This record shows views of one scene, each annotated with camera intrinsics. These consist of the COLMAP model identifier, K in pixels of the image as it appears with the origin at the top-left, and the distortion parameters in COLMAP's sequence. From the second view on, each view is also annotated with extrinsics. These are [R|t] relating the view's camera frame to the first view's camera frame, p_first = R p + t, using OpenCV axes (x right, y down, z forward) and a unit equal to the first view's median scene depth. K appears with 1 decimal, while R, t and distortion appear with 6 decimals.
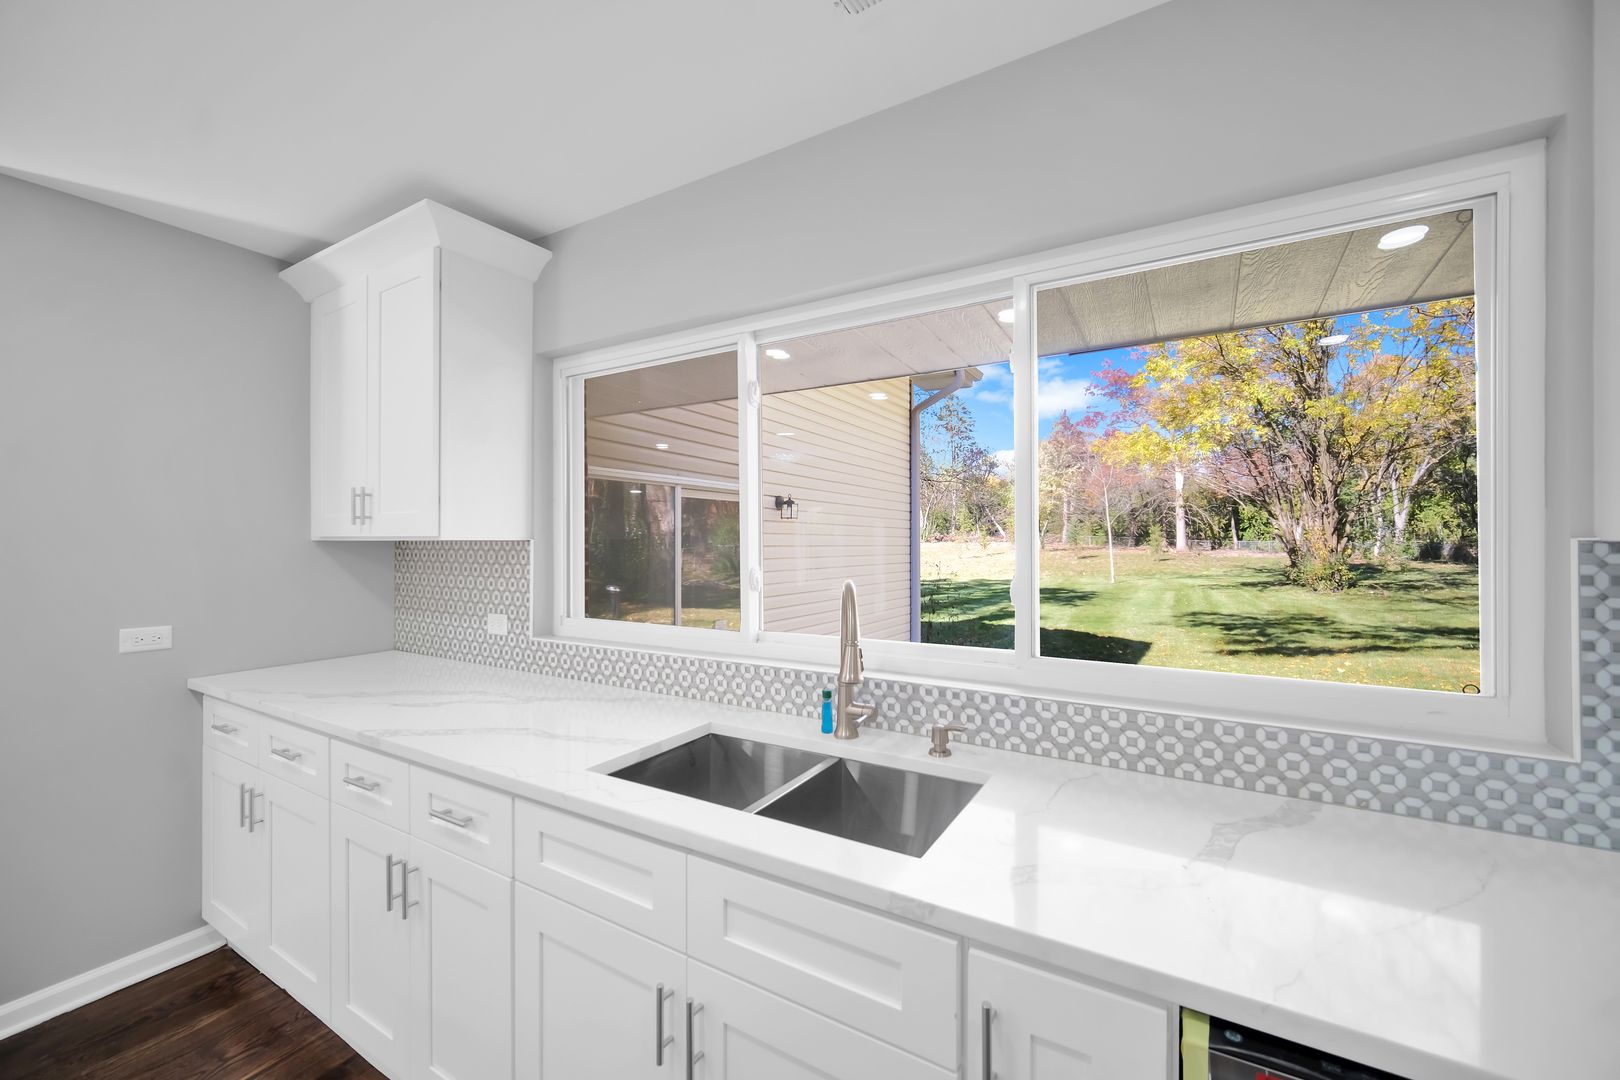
lens RADIAL K [[639.2, 0, 824.6], [0, 639.2, 530.8], [0, 0, 1]] dist [-0.001740, 0.000067]
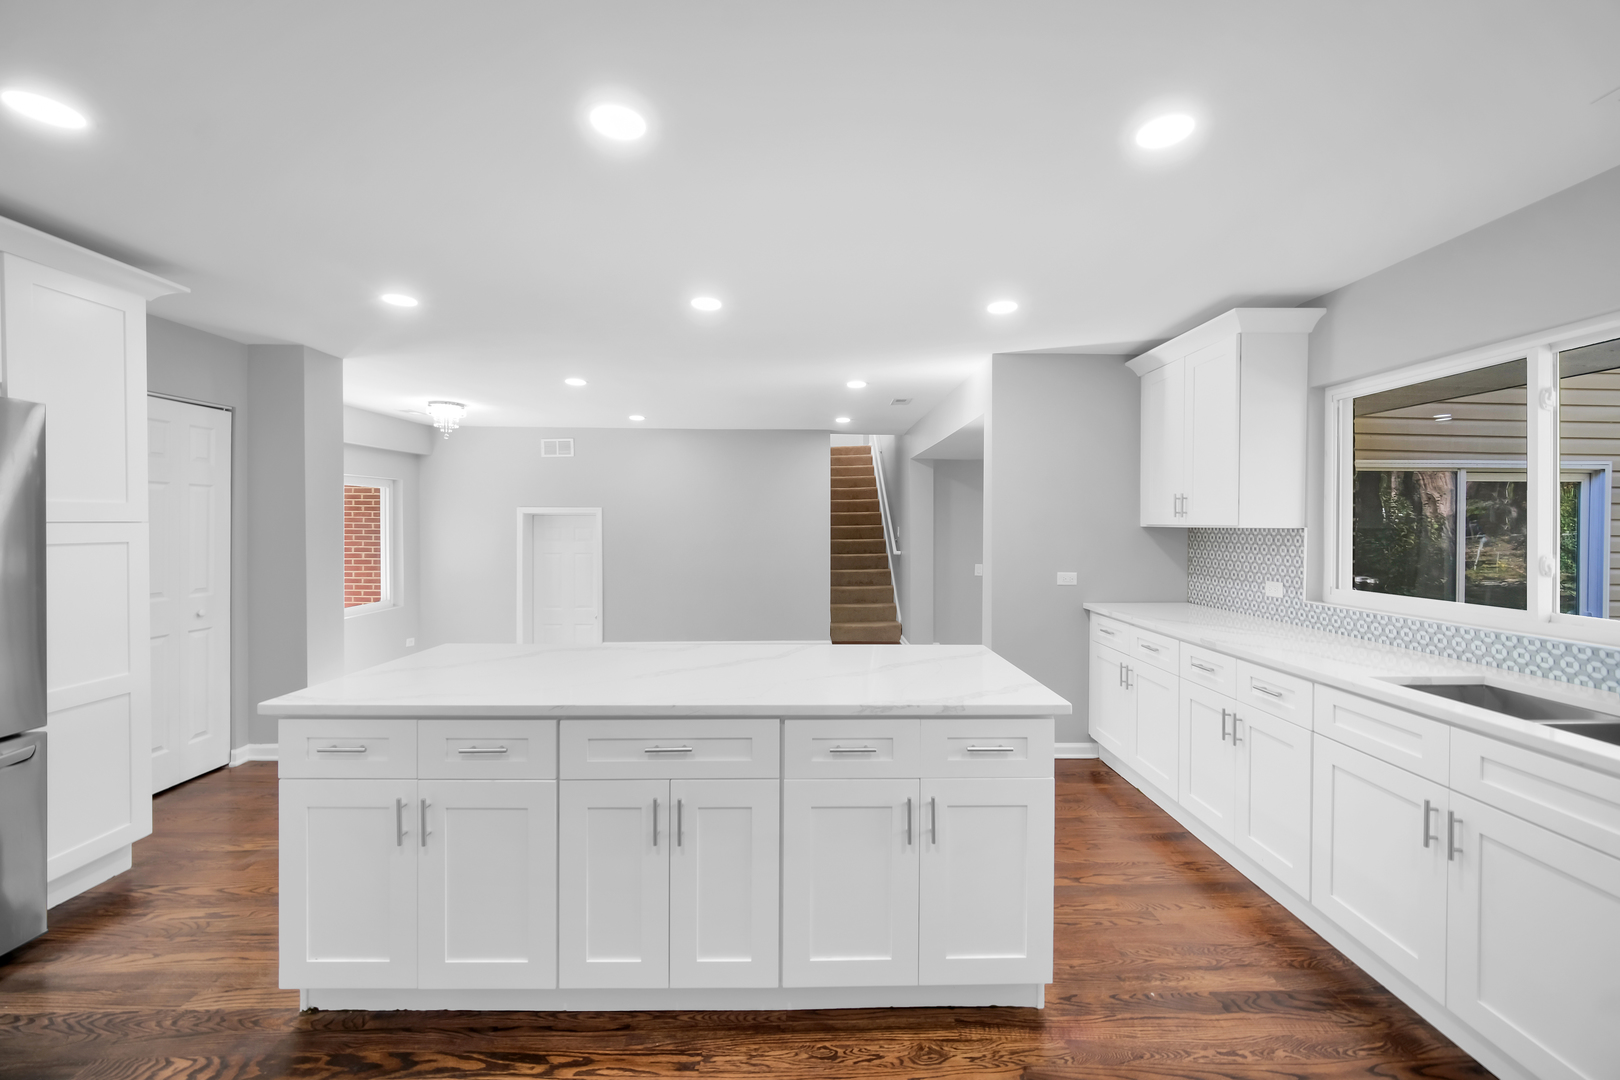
lens RADIAL K [[639.2, 0, 824.6], [0, 639.2, 530.8], [0, 0, 1]] dist [-0.001740, 0.000067]
pose [[0.525291, 0.014476, -0.850800, 0.150481], [0.007962, 0.999728, 0.021926, -0.017289], [0.850886, -0.018292, 0.525033, -0.559878]]
